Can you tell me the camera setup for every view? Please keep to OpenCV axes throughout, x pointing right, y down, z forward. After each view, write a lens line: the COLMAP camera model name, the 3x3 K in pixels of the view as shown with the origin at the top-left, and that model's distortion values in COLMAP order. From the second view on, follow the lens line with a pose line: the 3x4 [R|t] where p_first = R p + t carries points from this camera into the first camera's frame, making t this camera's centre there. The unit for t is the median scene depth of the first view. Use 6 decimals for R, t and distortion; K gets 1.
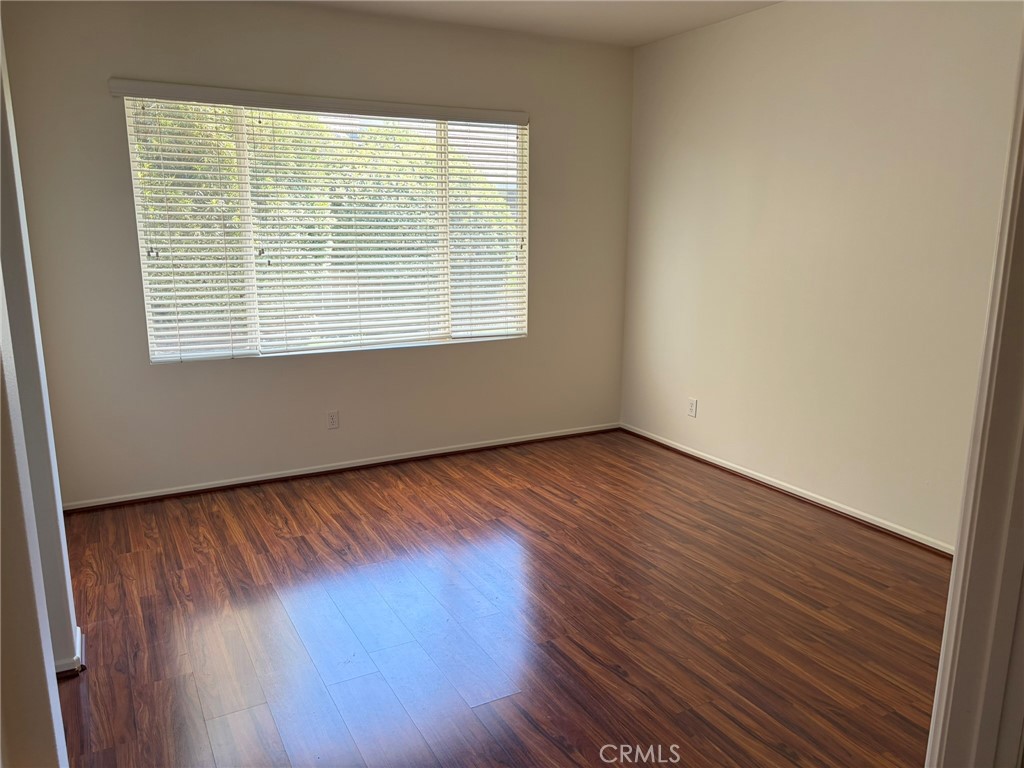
lens RADIAL K [[771.9, 0, 515.3], [0, 771.9, 385.9], [0, 0, 1]] dist [0.095681, -0.097263]
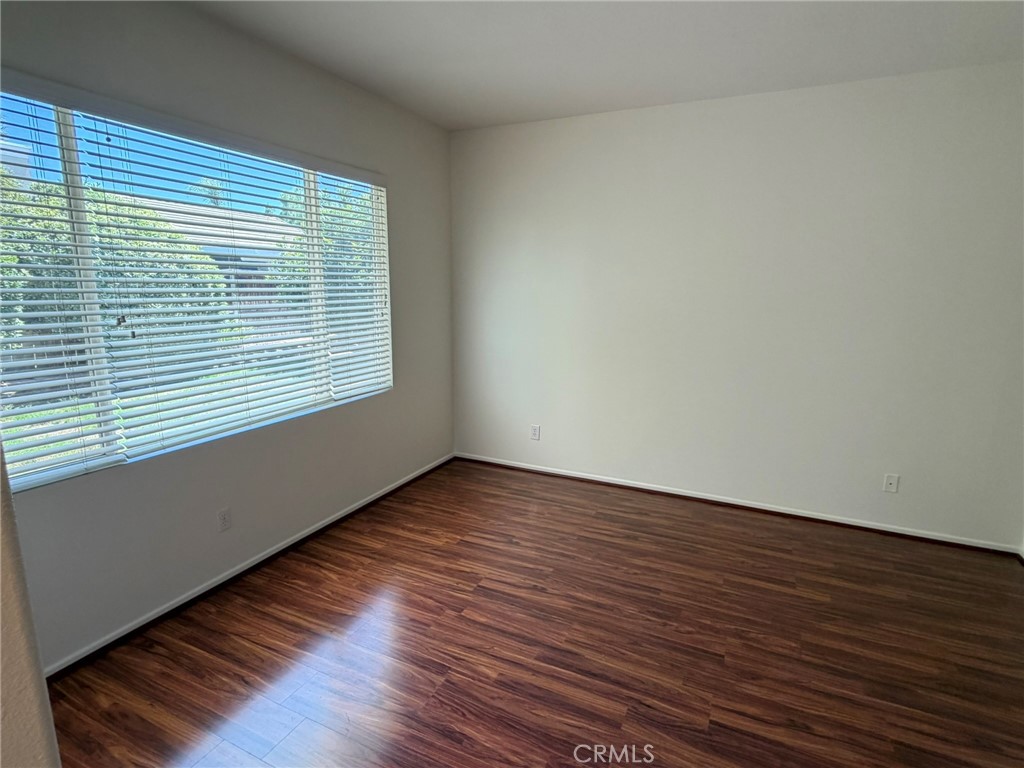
lens RADIAL K [[532.4, 0, 511.3], [0, 532.4, 385.7], [0, 0, 1]] dist [-0.003027, 0.009759]
pose [[0.810572, -0.108060, 0.575583, -0.320089], [0.114934, 0.993069, 0.024582, -0.081207], [-0.574250, 0.046229, 0.817374, 0.388809]]
